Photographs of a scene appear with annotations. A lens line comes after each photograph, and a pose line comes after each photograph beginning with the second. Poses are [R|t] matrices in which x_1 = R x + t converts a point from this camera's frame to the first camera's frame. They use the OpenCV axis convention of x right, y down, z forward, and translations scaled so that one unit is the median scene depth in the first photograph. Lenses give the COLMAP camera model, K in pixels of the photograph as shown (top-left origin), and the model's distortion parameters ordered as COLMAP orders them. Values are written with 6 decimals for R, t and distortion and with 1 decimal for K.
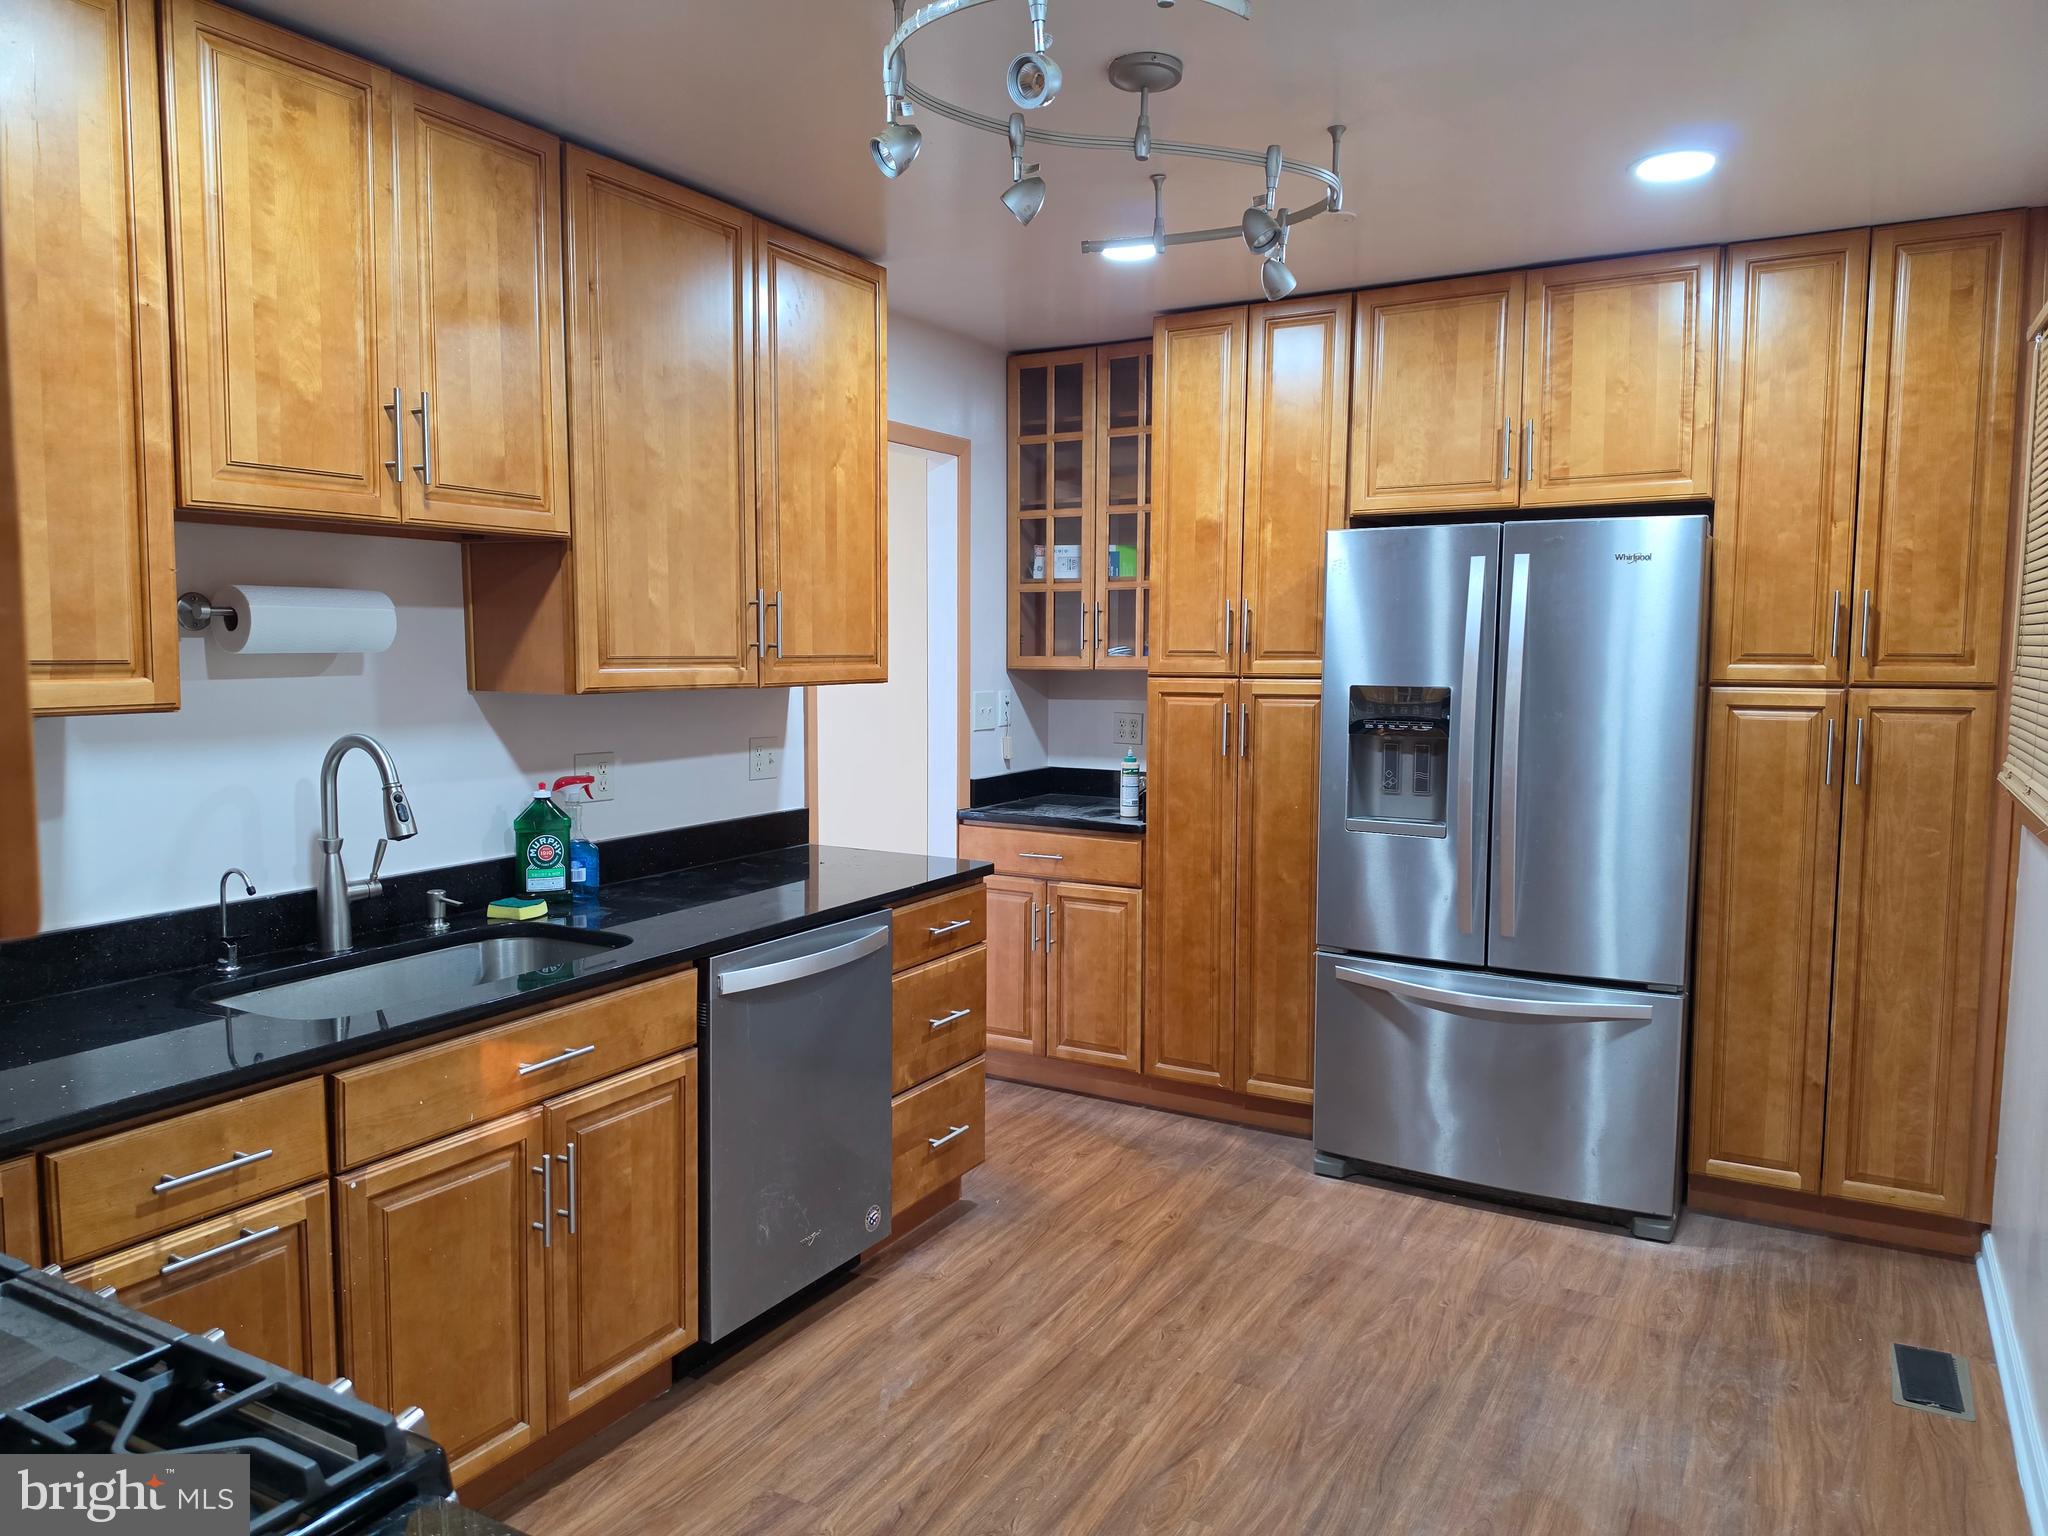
lens RADIAL K [[1413.9, 0, 1021.6], [0, 1413.9, 765.0], [0, 0, 1]] dist [0.109247, -0.150343]
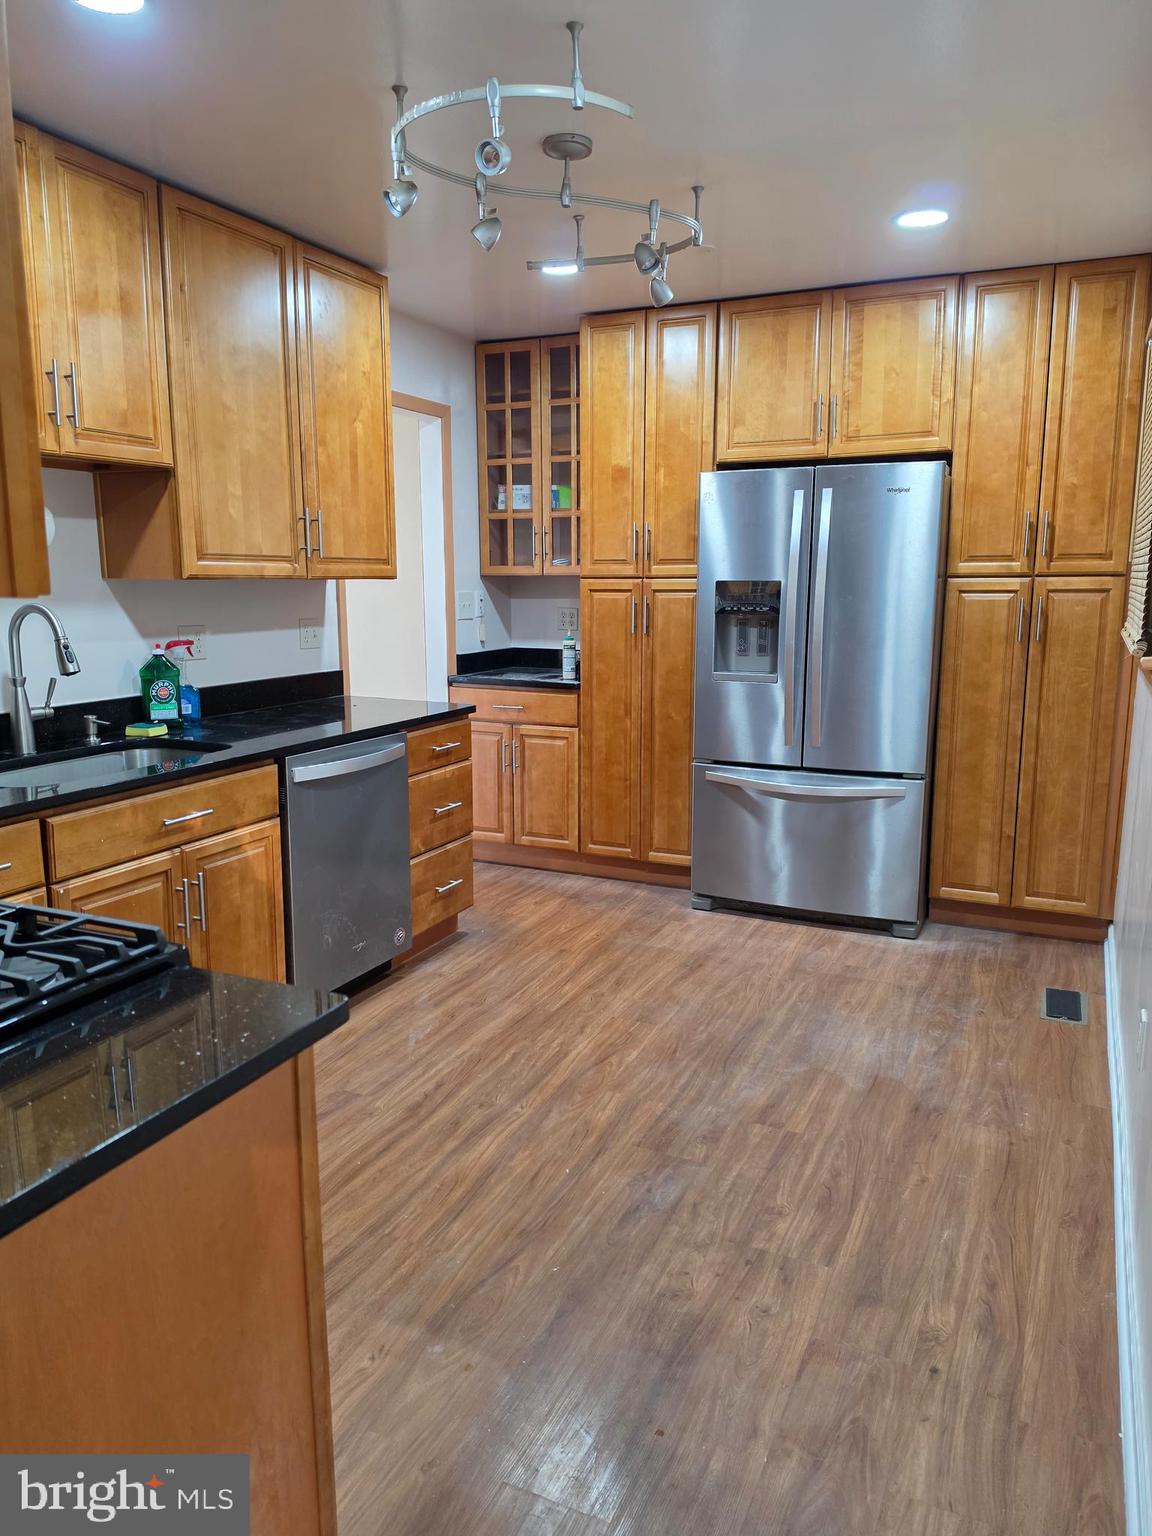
lens RADIAL K [[1067.0, 0, 587.5], [0, 1067.0, 762.9], [0, 0, 1]] dist [0.146489, -0.250729]
pose [[0.995949, -0.019132, 0.087856, -0.002983], [0.011570, 0.996246, 0.085796, 0.039316], [-0.089168, -0.084432, 0.992432, -0.121893]]
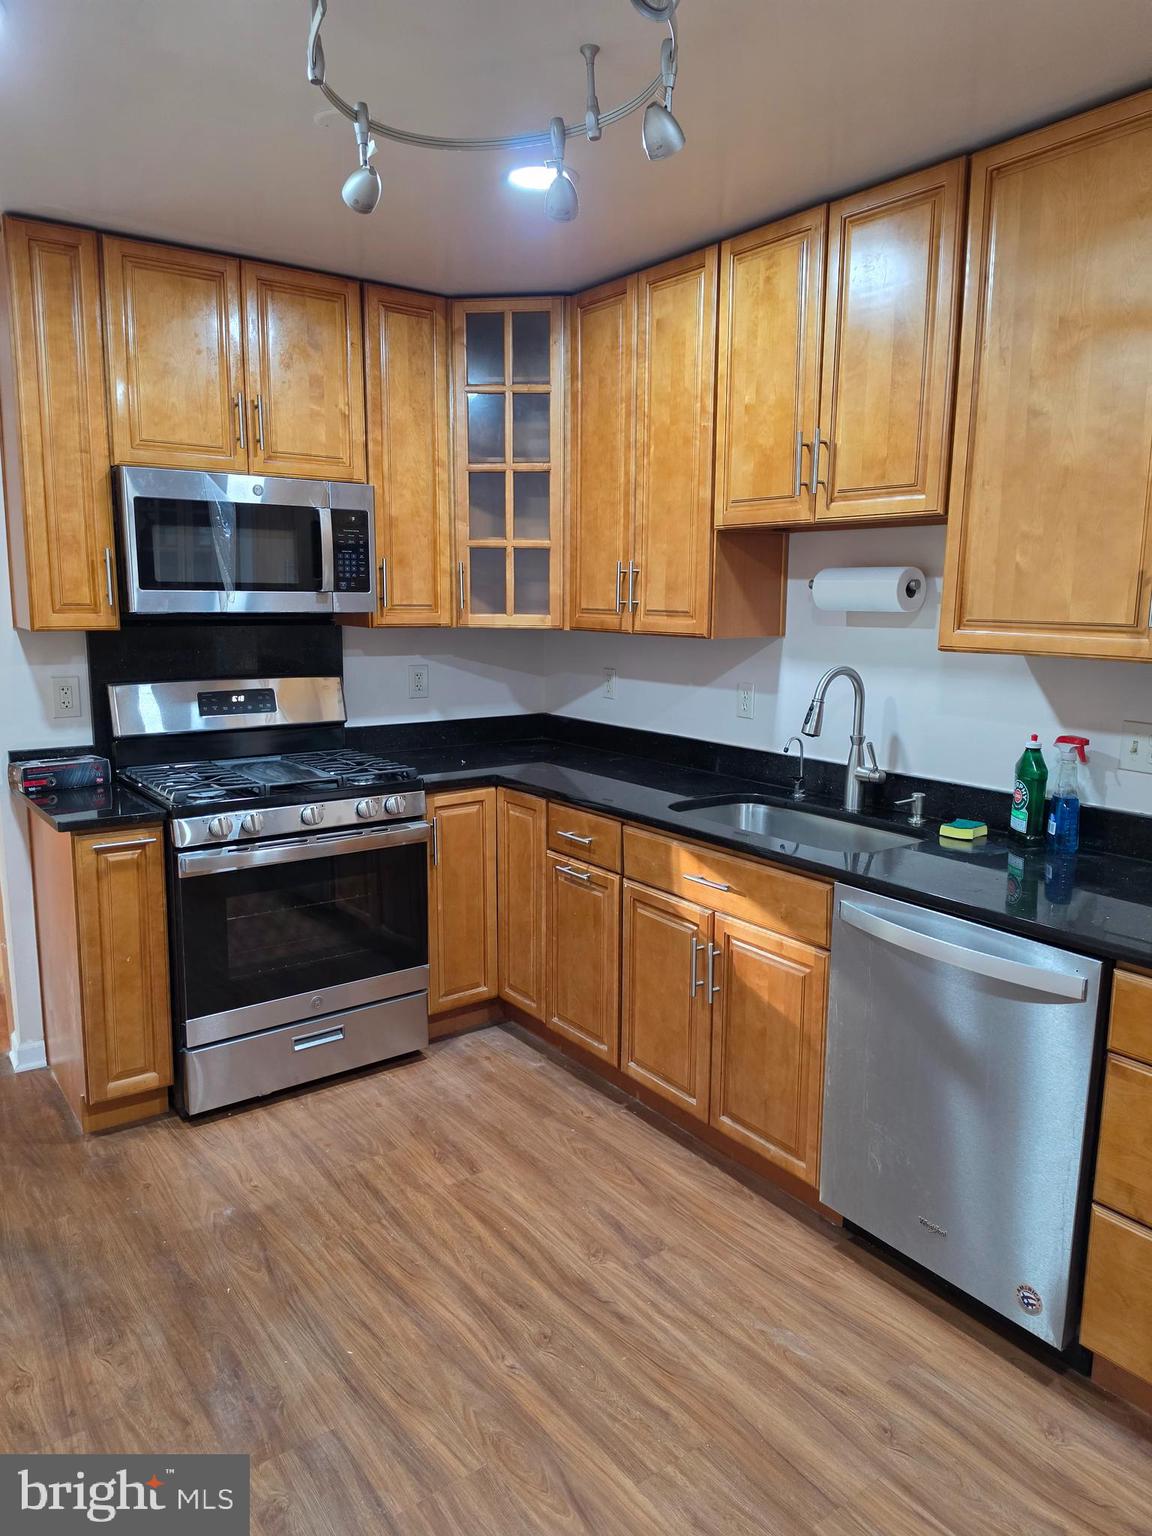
lens RADIAL K [[1049.1, 0, 576.0], [0, 1049.1, 768.0], [0, 0, 1]] dist [0.101609, -0.145330]
pose [[-0.408520, 0.138622, -0.902161, 0.510592], [-0.096451, 0.976310, 0.193691, -0.080465], [0.907639, 0.166141, -0.385472, 0.921089]]
